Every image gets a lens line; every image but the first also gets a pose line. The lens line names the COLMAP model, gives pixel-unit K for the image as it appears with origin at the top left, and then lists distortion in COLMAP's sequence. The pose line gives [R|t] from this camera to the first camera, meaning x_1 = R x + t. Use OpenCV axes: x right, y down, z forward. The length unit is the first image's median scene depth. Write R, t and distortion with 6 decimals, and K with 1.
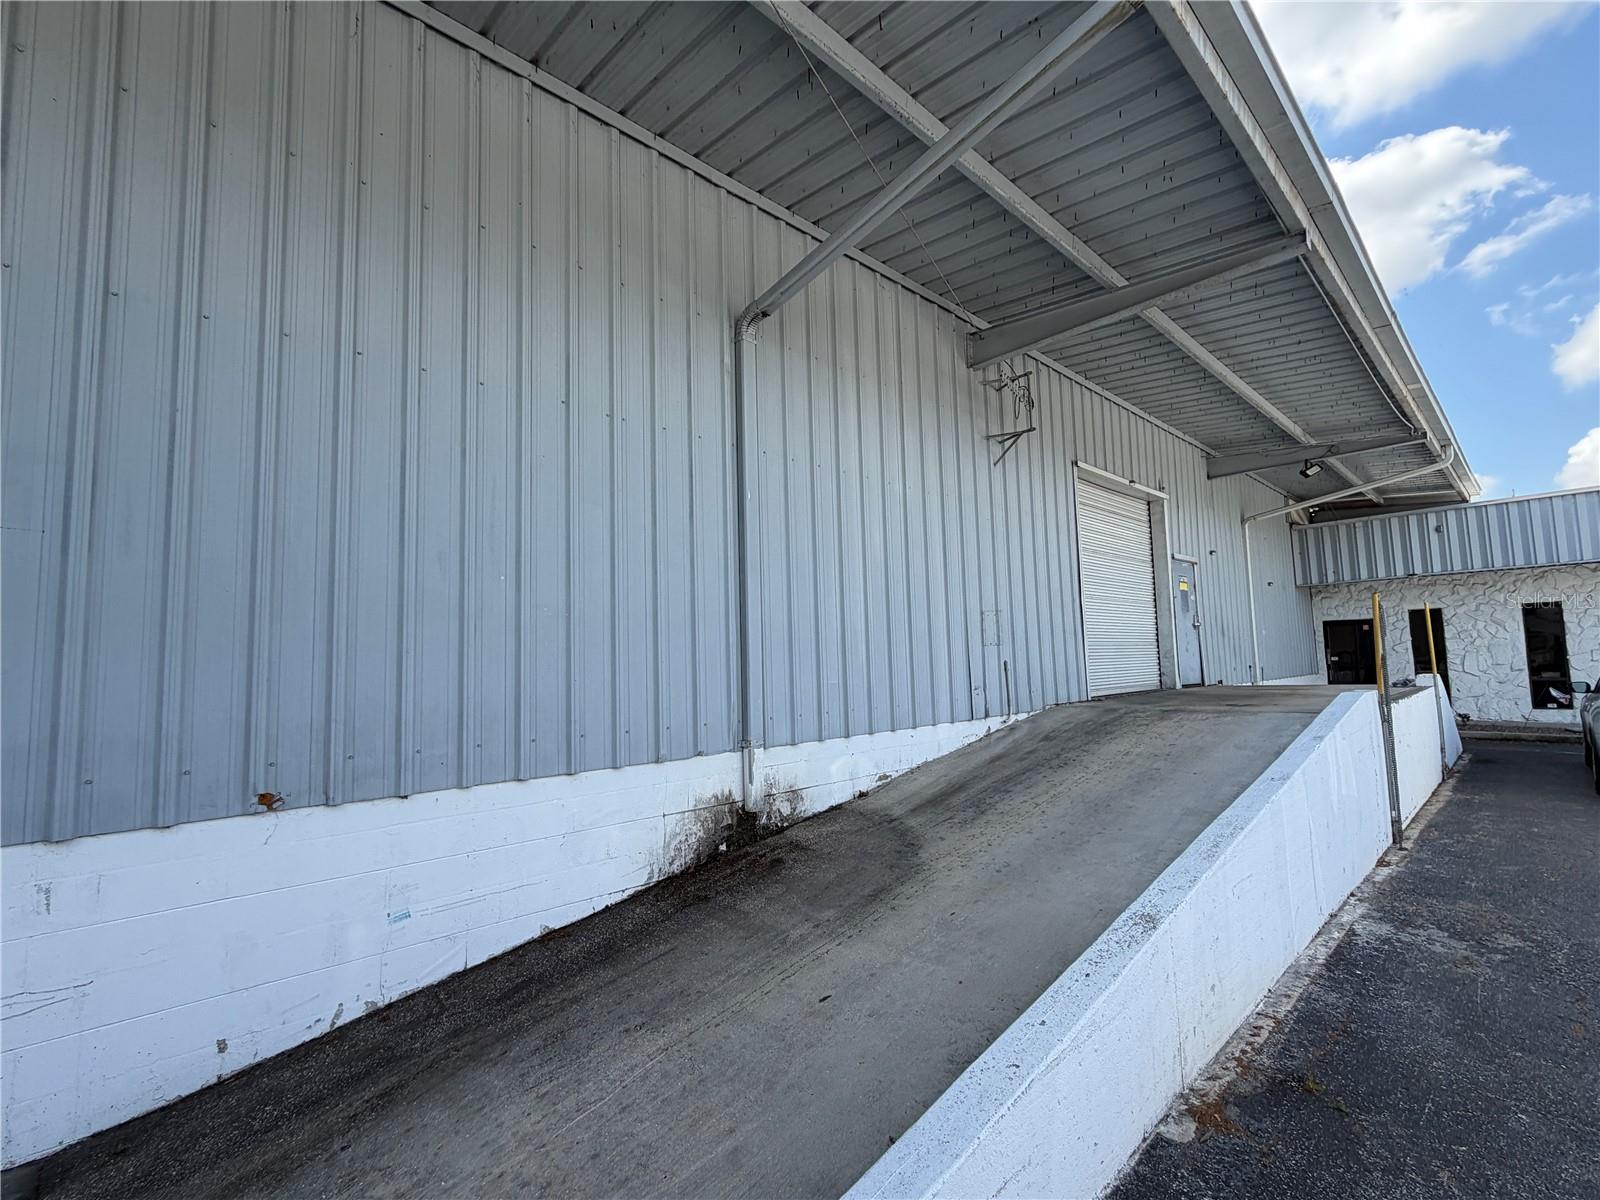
lens RADIAL K [[738.0, 0, 800.0], [0, 738.0, 597.5], [0, 0, 1]] dist [0.001381, -0.000553]
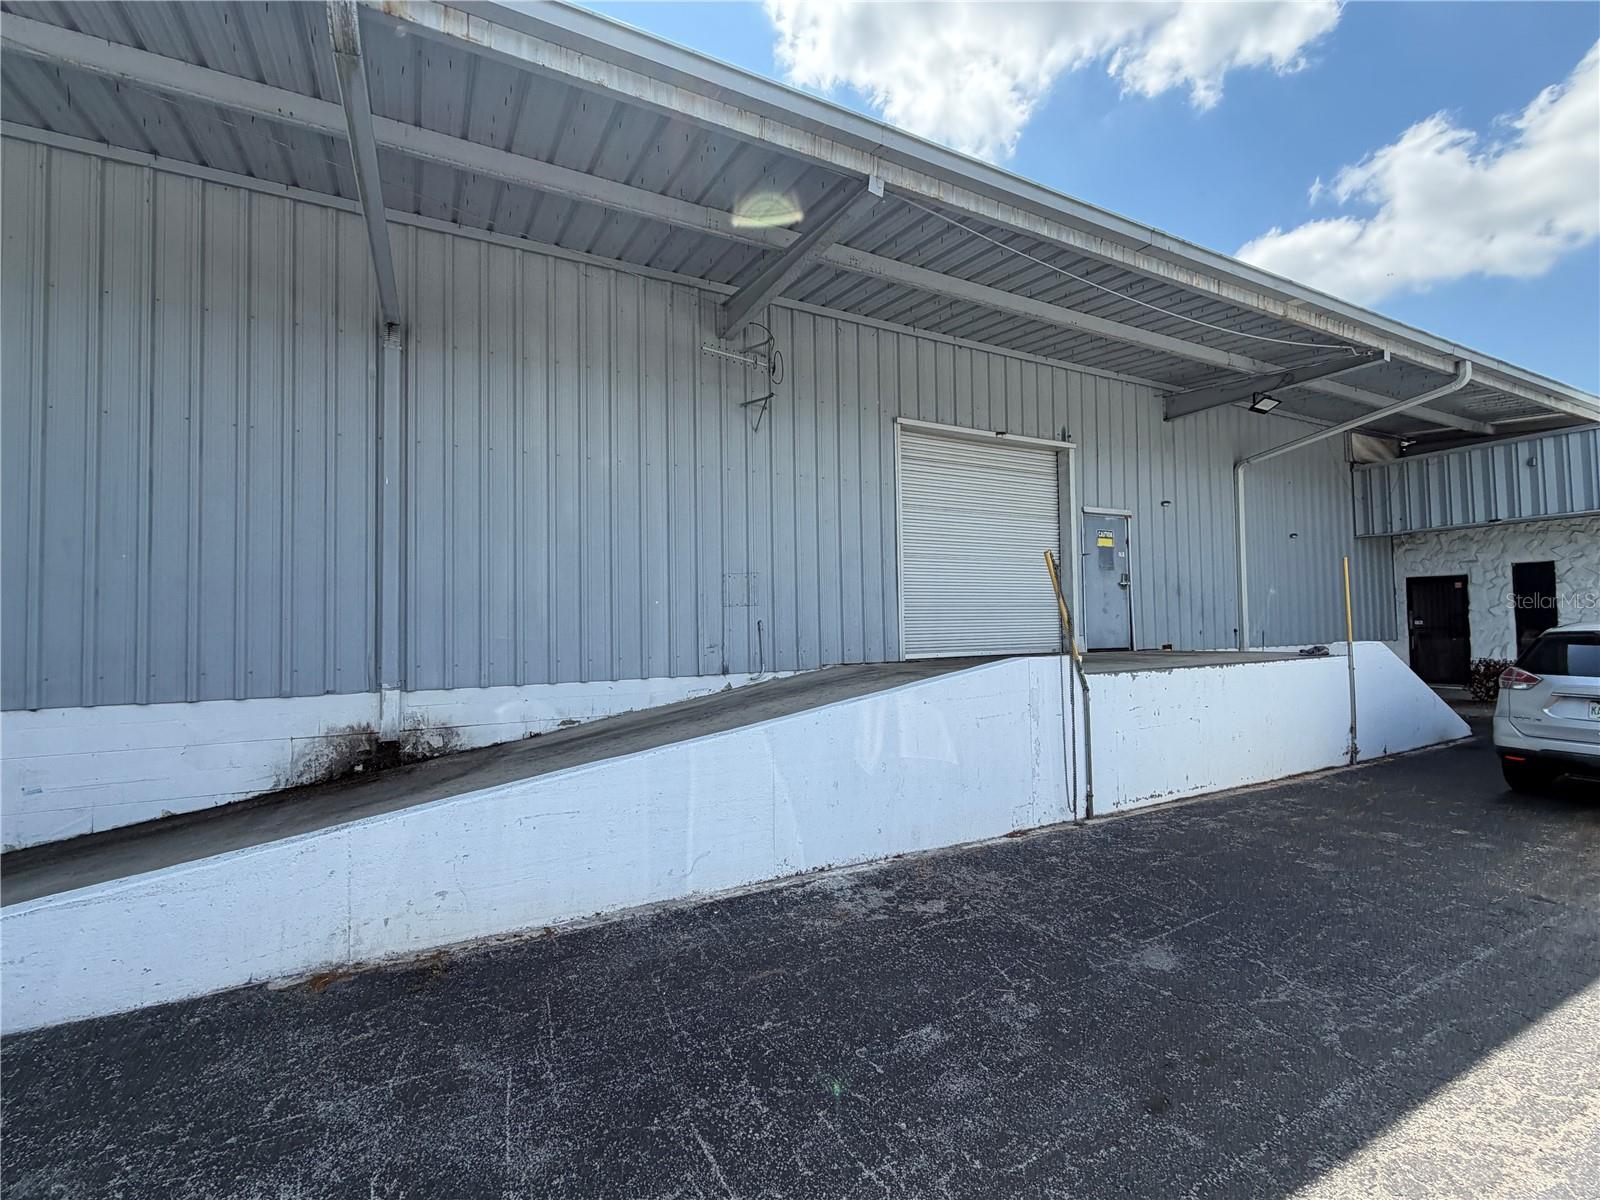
lens RADIAL K [[738.0, 0, 800.0], [0, 738.0, 600.0], [0, 0, 1]] dist [0.001381, -0.000553]
pose [[0.962570, 0.001990, -0.271024, 0.875297], [0.014399, 0.998185, 0.058467, -0.005578], [0.270649, -0.060181, 0.960795, 0.021095]]
